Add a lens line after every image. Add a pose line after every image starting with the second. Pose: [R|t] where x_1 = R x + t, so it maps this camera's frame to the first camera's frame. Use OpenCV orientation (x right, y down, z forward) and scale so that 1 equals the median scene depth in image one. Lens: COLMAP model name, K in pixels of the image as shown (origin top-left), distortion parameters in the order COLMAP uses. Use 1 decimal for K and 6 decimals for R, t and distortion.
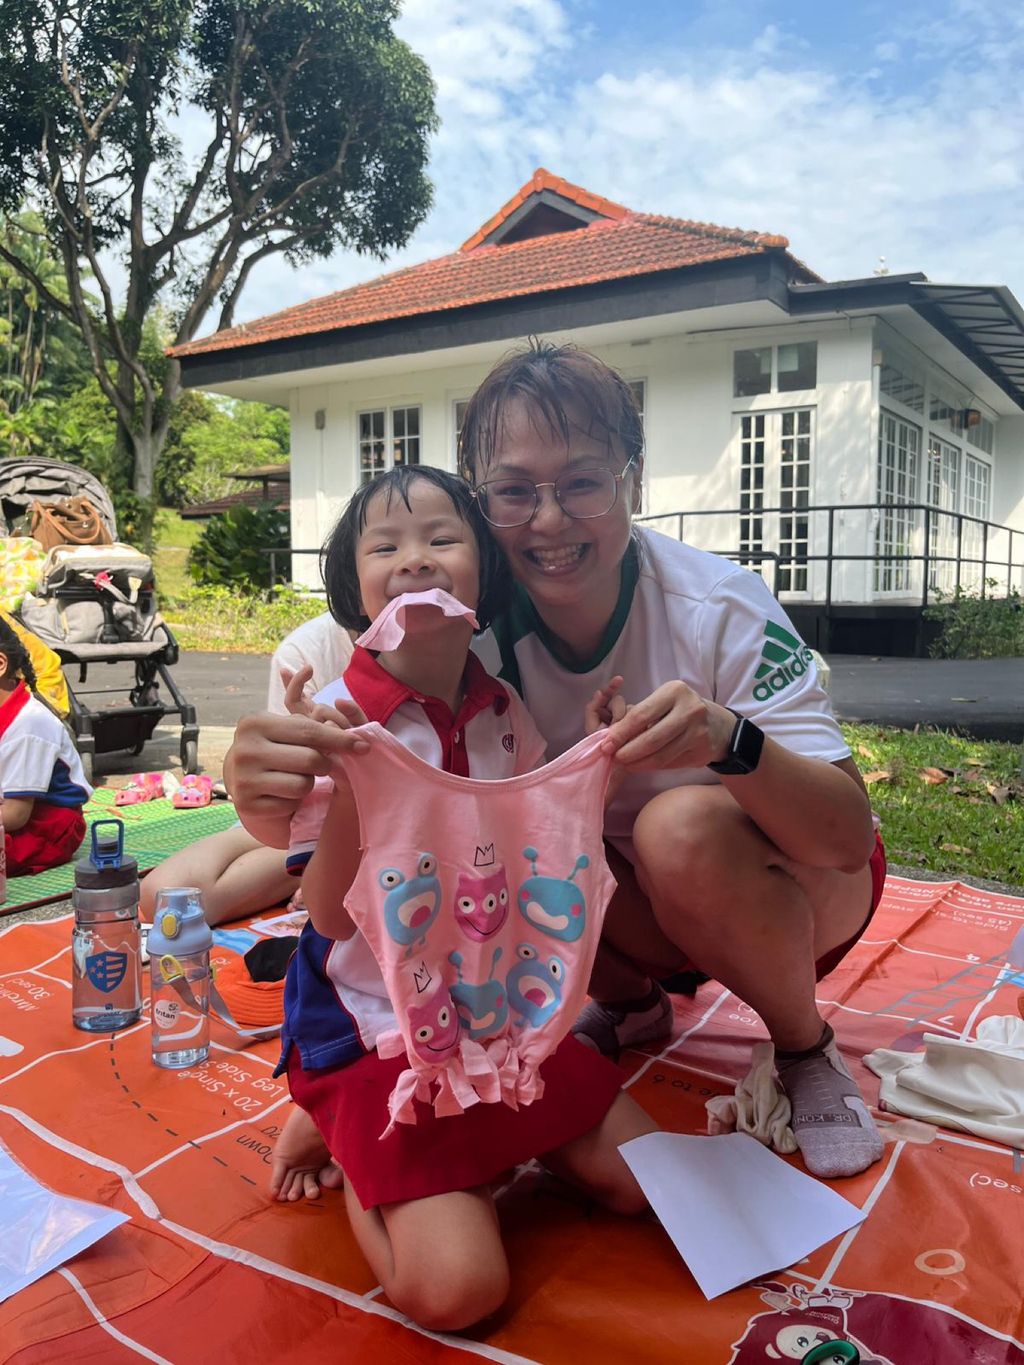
lens RADIAL K [[1028.7, 0, 515.3], [0, 1028.7, 683.5], [0, 0, 1]] dist [0.026603, -0.059501]
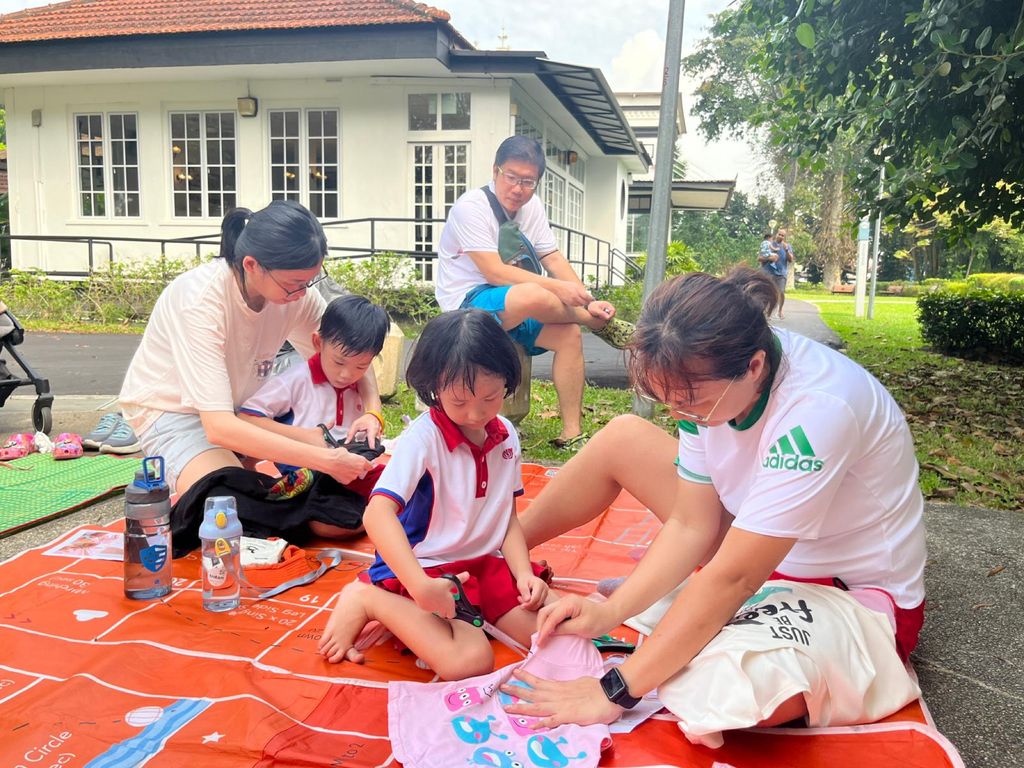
lens RADIAL K [[873.0, 0, 511.3], [0, 873.0, 384.6], [0, 0, 1]] dist [-0.020157, -0.031277]
pose [[0.929823, -0.024743, 0.367173, -0.076518], [0.010494, 0.999114, 0.040754, -0.003037], [-0.367856, -0.034041, 0.929259, -0.068799]]
